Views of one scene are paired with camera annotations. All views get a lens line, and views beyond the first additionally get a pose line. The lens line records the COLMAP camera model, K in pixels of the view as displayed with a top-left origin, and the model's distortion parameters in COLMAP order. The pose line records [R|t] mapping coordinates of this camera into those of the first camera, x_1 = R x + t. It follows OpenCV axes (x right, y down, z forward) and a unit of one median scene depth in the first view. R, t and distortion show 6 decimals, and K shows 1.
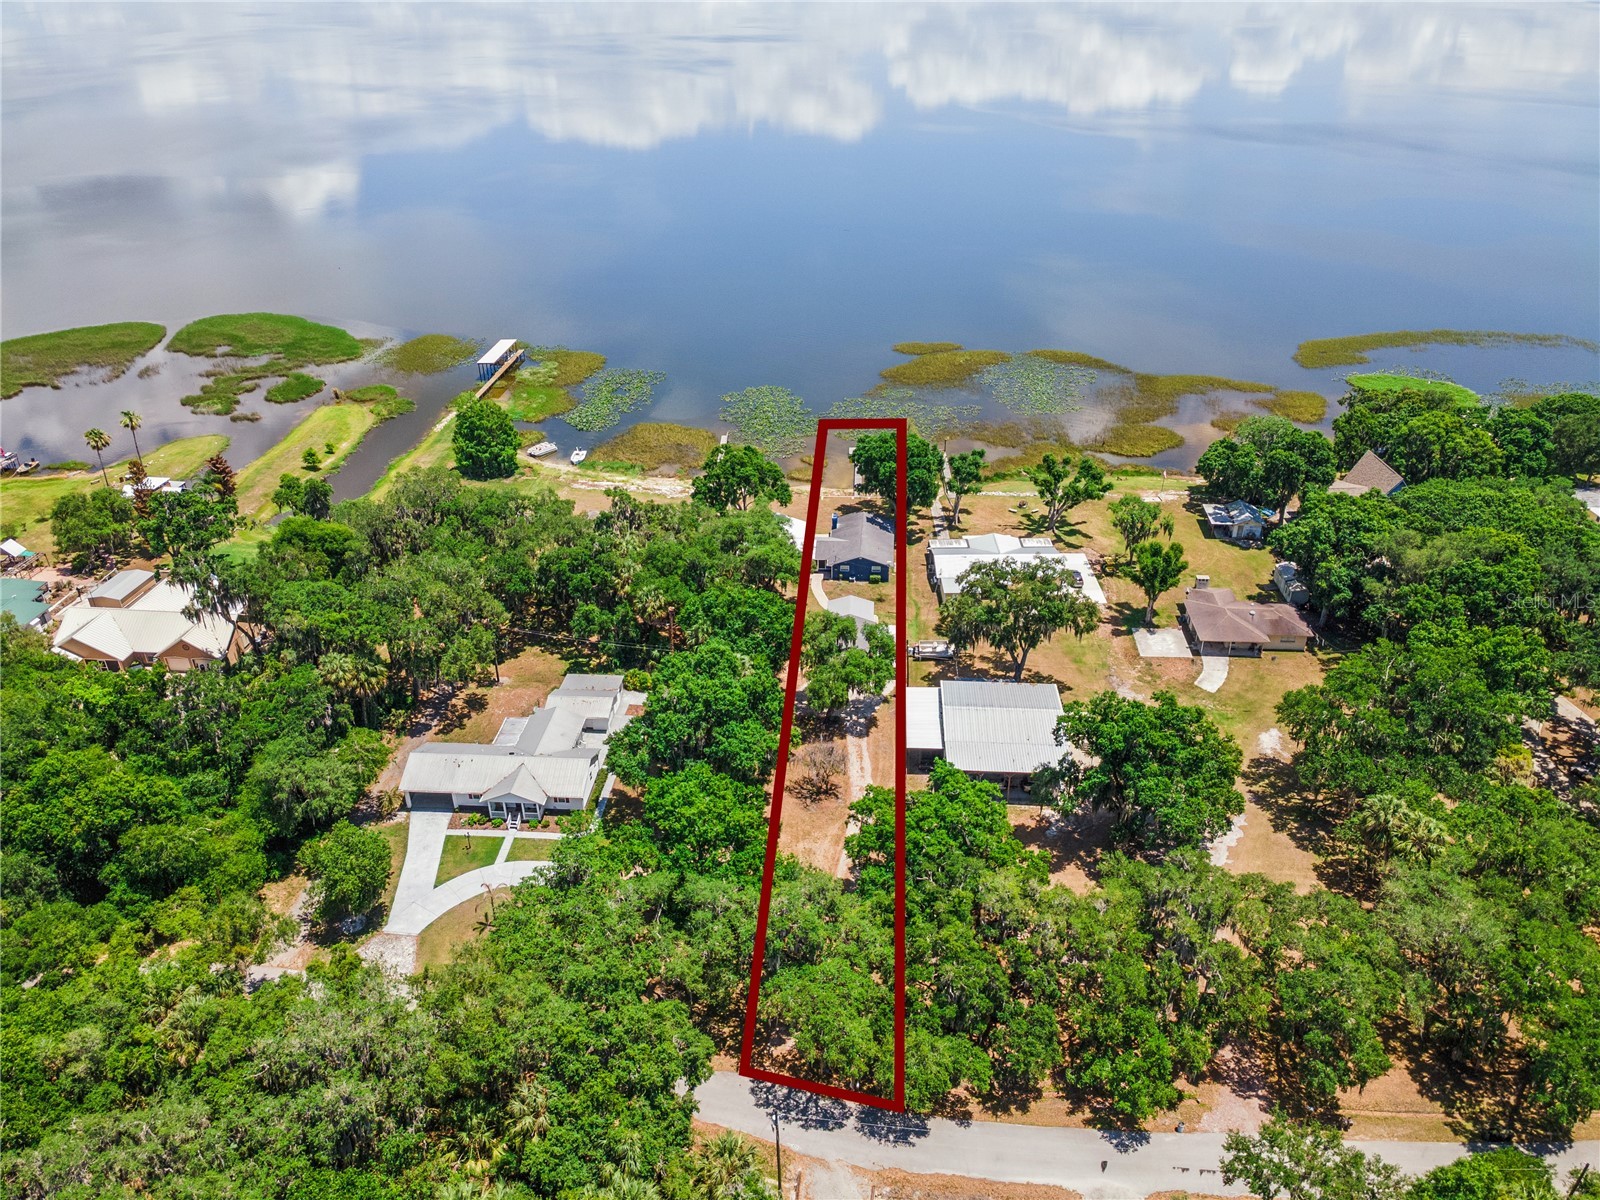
lens RADIAL K [[1180.4, 0, 798.4], [0, 1180.4, 593.6], [0, 0, 1]] dist [0.034278, 0.002798]
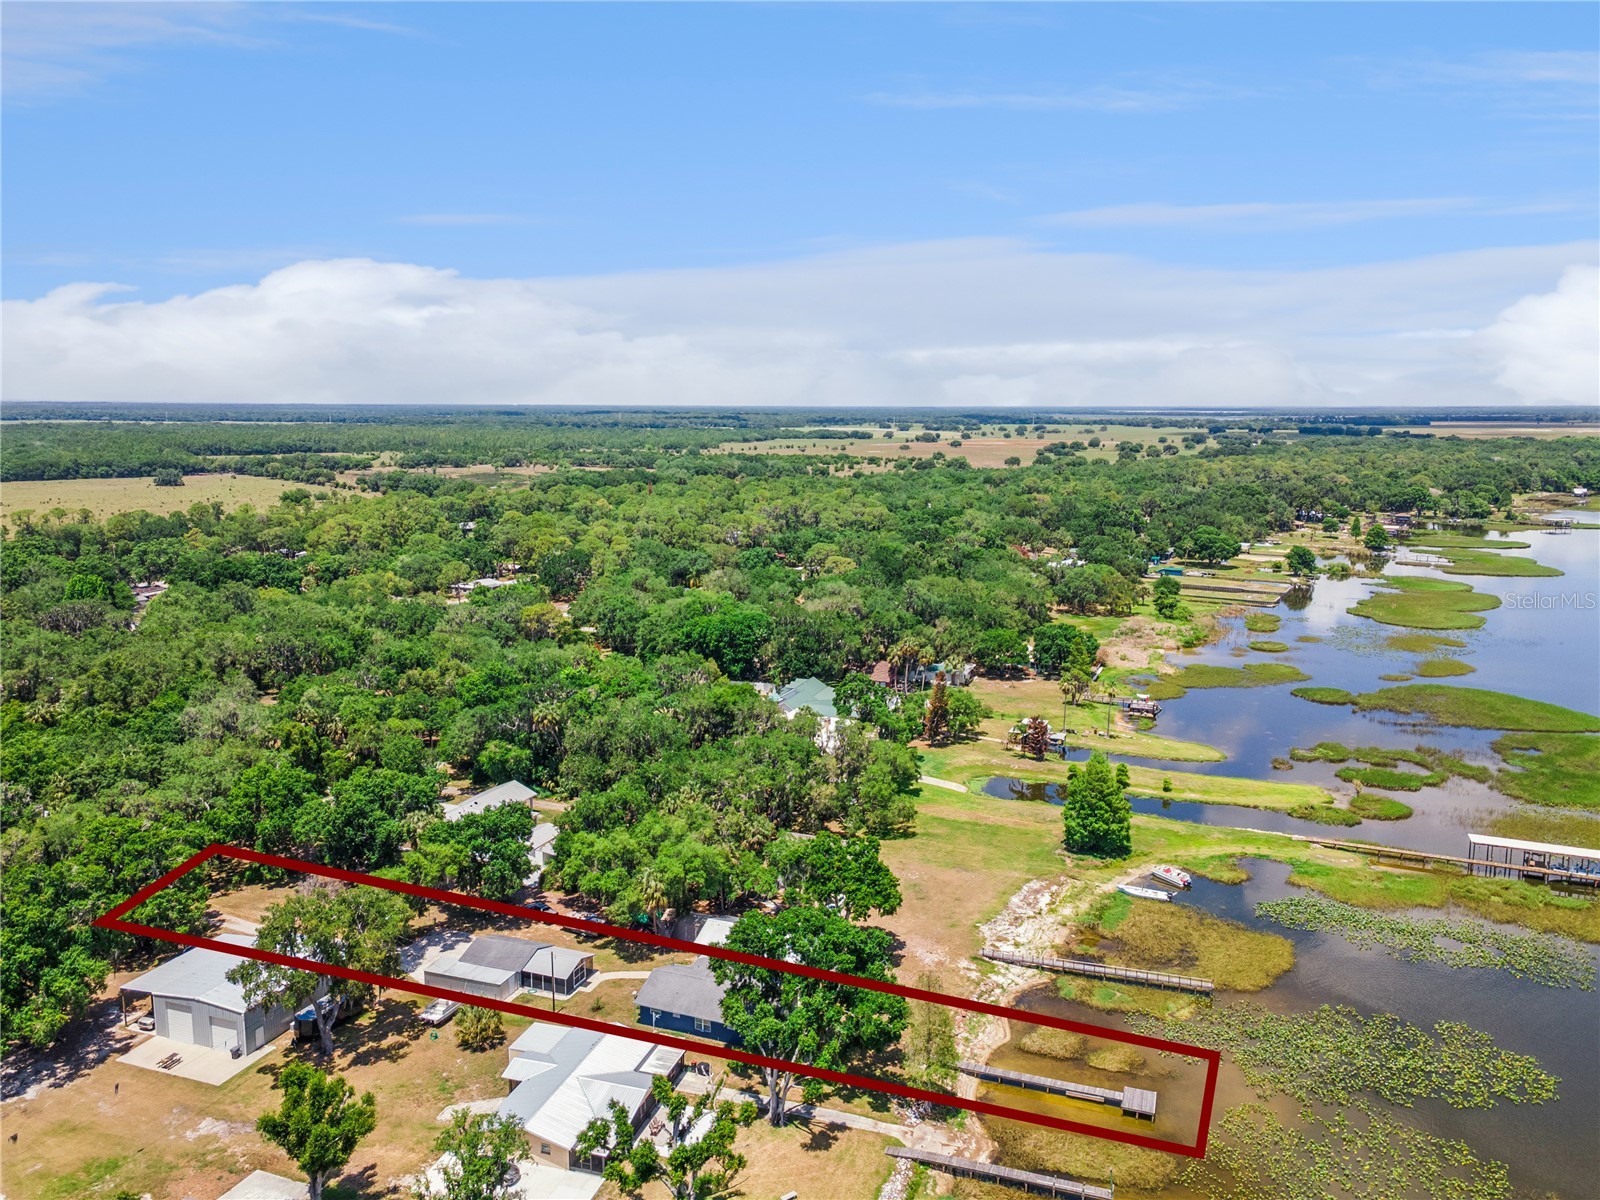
lens RADIAL K [[1180.4, 0, 804.1], [0, 1180.4, 601.0], [0, 0, 1]] dist [0.034278, 0.002798]
pose [[-0.291369, 0.166445, -0.942019, 0.794331], [-0.464526, 0.836231, 0.291432, -0.560751], [0.836253, 0.522507, -0.166334, 1.228168]]
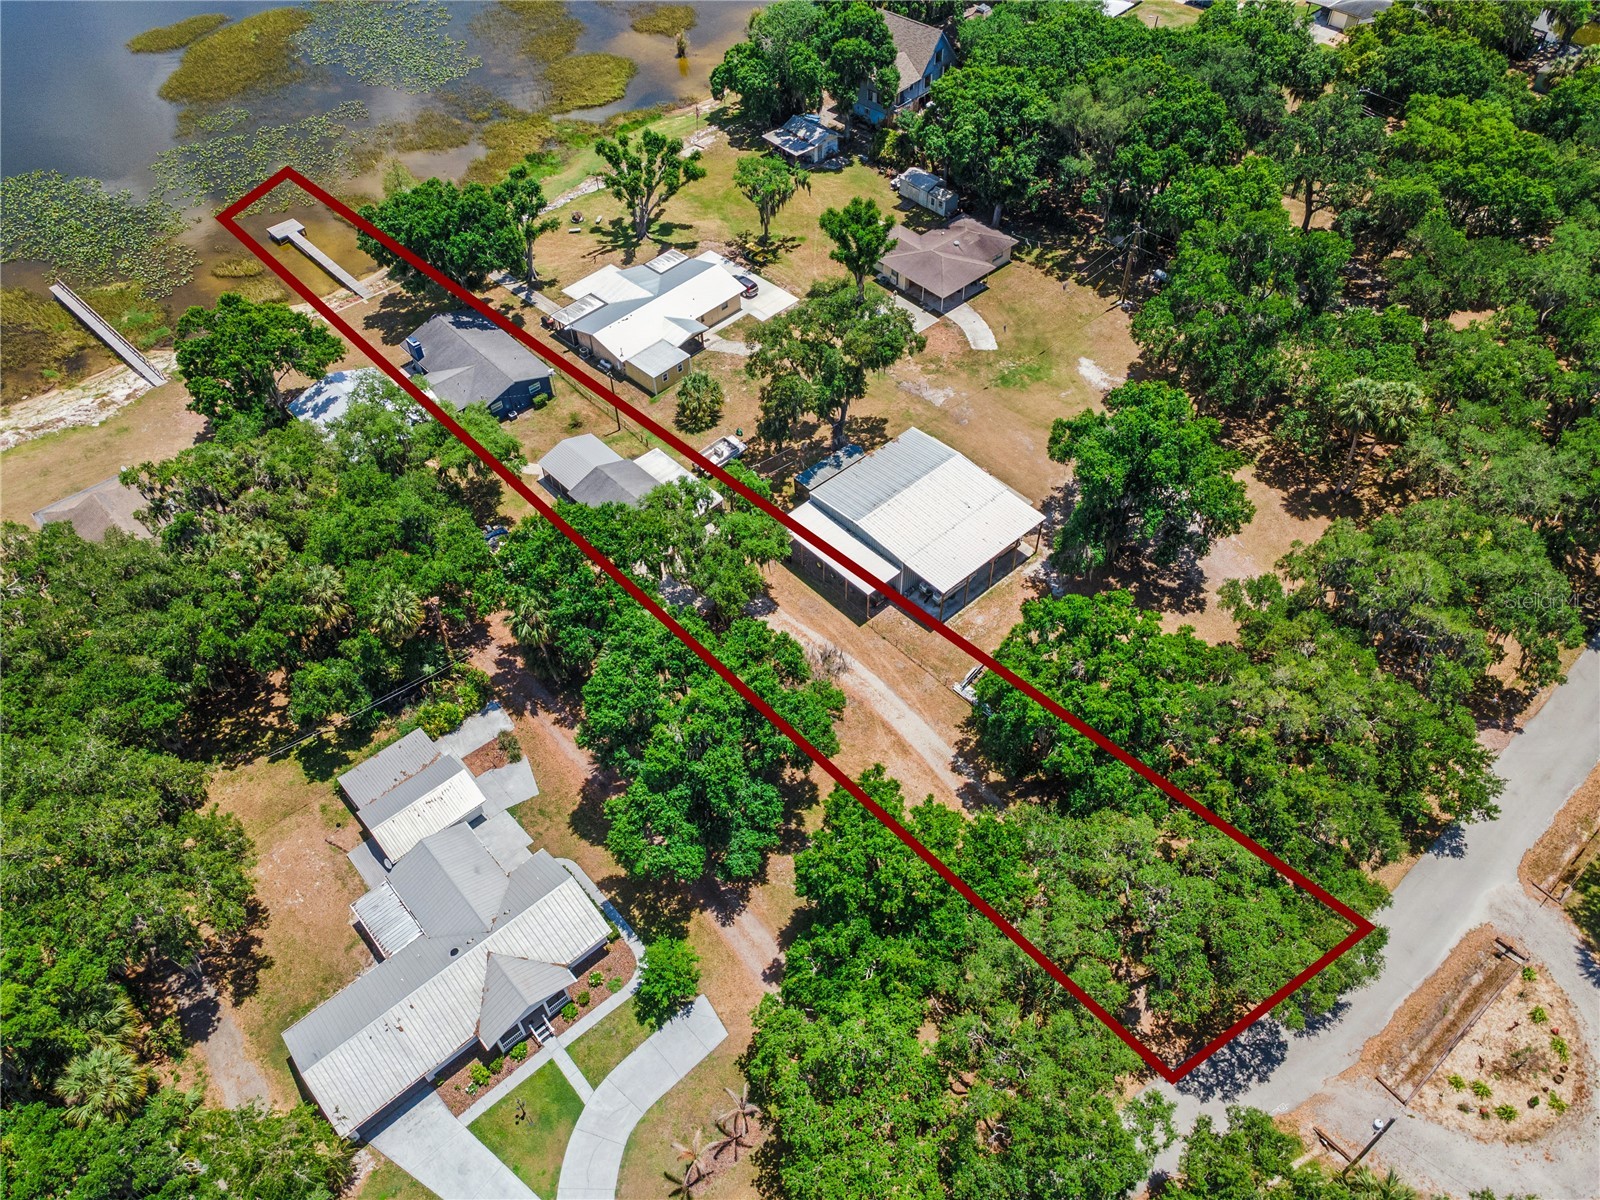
lens RADIAL K [[1180.4, 0, 809.8], [0, 1180.4, 602.8], [0, 0, 1]] dist [0.034278, 0.002798]
pose [[0.692267, -0.539769, 0.478974, -0.266768], [0.358038, 0.833178, 0.421453, -0.177324], [-0.626558, -0.120267, 0.770040, 0.373361]]
